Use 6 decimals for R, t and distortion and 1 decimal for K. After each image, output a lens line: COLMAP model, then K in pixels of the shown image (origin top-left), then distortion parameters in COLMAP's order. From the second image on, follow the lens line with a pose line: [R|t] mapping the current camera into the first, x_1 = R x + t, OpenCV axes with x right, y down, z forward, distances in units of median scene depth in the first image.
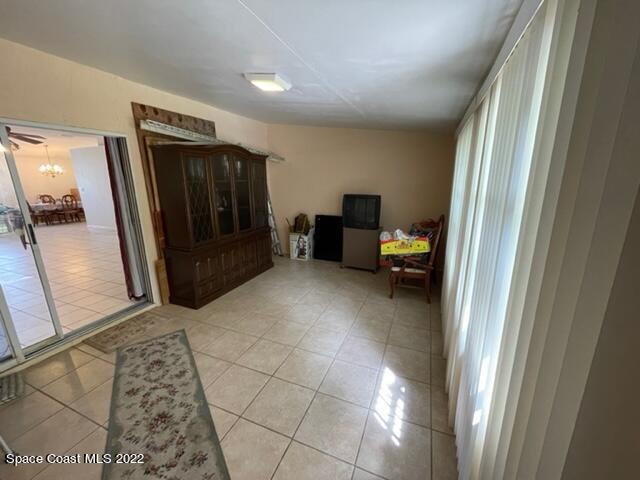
lens RADIAL K [[258.5, 0, 322.0], [0, 258.5, 239.4], [0, 0, 1]] dist [-0.006191, -0.000202]
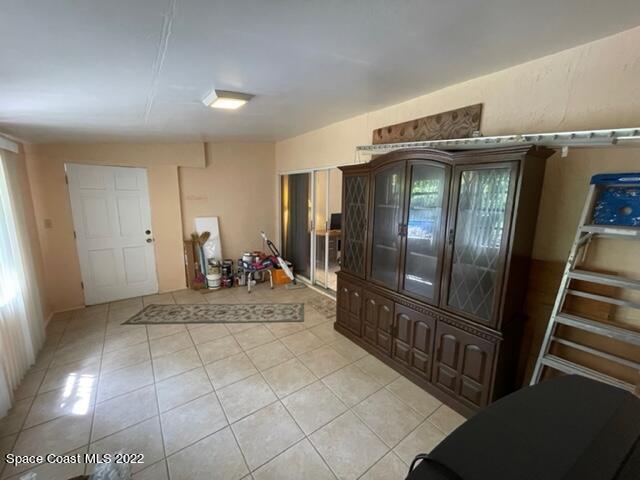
lens RADIAL K [[258.5, 0, 321.2], [0, 258.5, 240.1], [0, 0, 1]] dist [-0.006191, -0.000202]
pose [[-0.522303, 0.147873, -0.839841, 0.472249], [-0.206896, 0.933451, 0.293026, -0.472235], [0.827281, 0.326808, -0.456949, 1.850602]]
